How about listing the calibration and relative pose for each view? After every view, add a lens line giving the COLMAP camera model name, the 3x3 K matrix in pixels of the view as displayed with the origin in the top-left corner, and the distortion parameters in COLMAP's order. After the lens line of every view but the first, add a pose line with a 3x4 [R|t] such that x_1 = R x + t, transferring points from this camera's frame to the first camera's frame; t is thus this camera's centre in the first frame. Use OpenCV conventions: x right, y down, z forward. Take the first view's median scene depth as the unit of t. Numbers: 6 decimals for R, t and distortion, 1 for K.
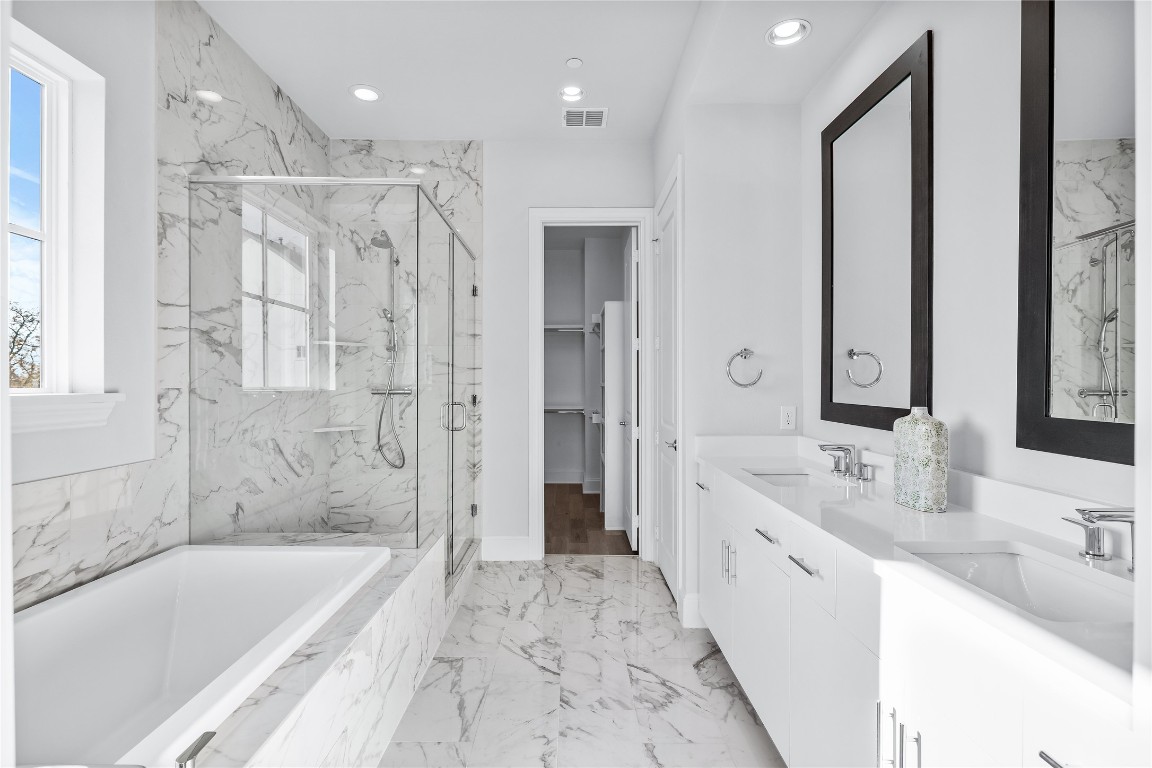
lens RADIAL K [[564.1, 0, 575.8], [0, 564.1, 383.9], [0, 0, 1]] dist [-0.000624, -0.000045]
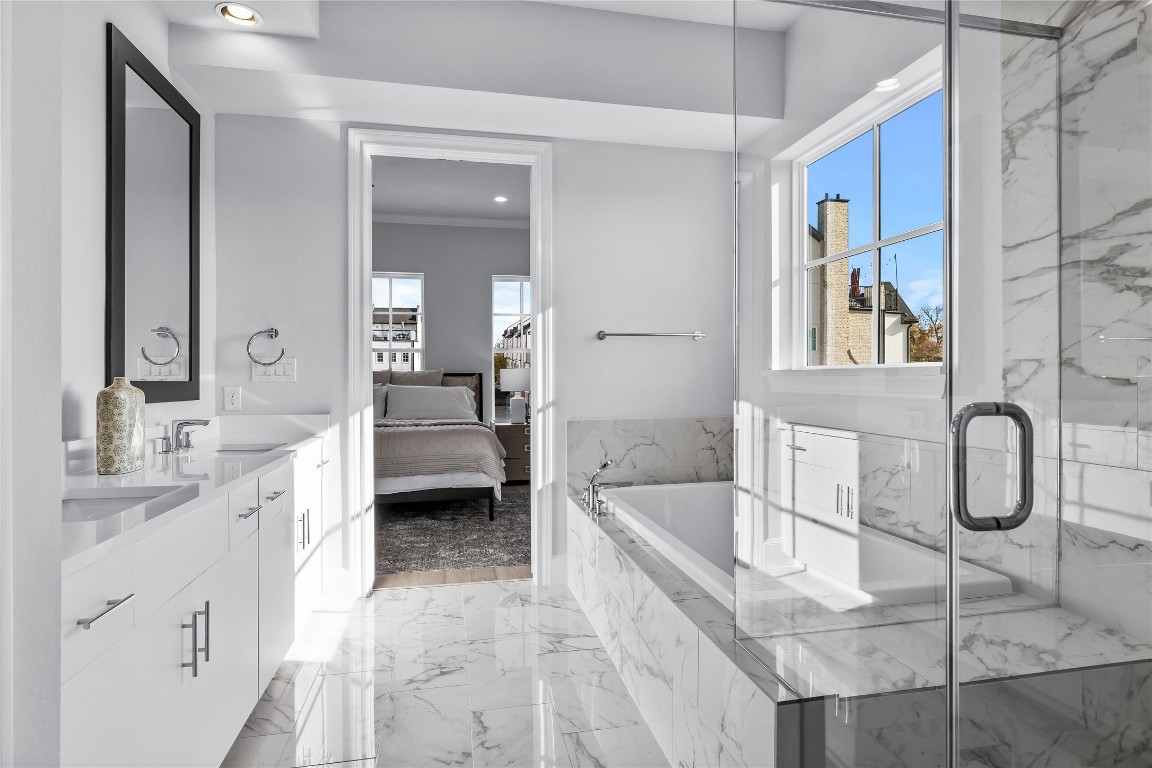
lens RADIAL K [[611.9, 0, 578.5], [0, 611.9, 382.5], [0, 0, 1]] dist [-0.005054, -0.000888]
pose [[-0.979335, 0.006596, -0.202138, -0.003861], [0.004804, 0.999945, 0.009353, 0.026446], [0.202188, 0.008188, -0.979312, 1.622548]]
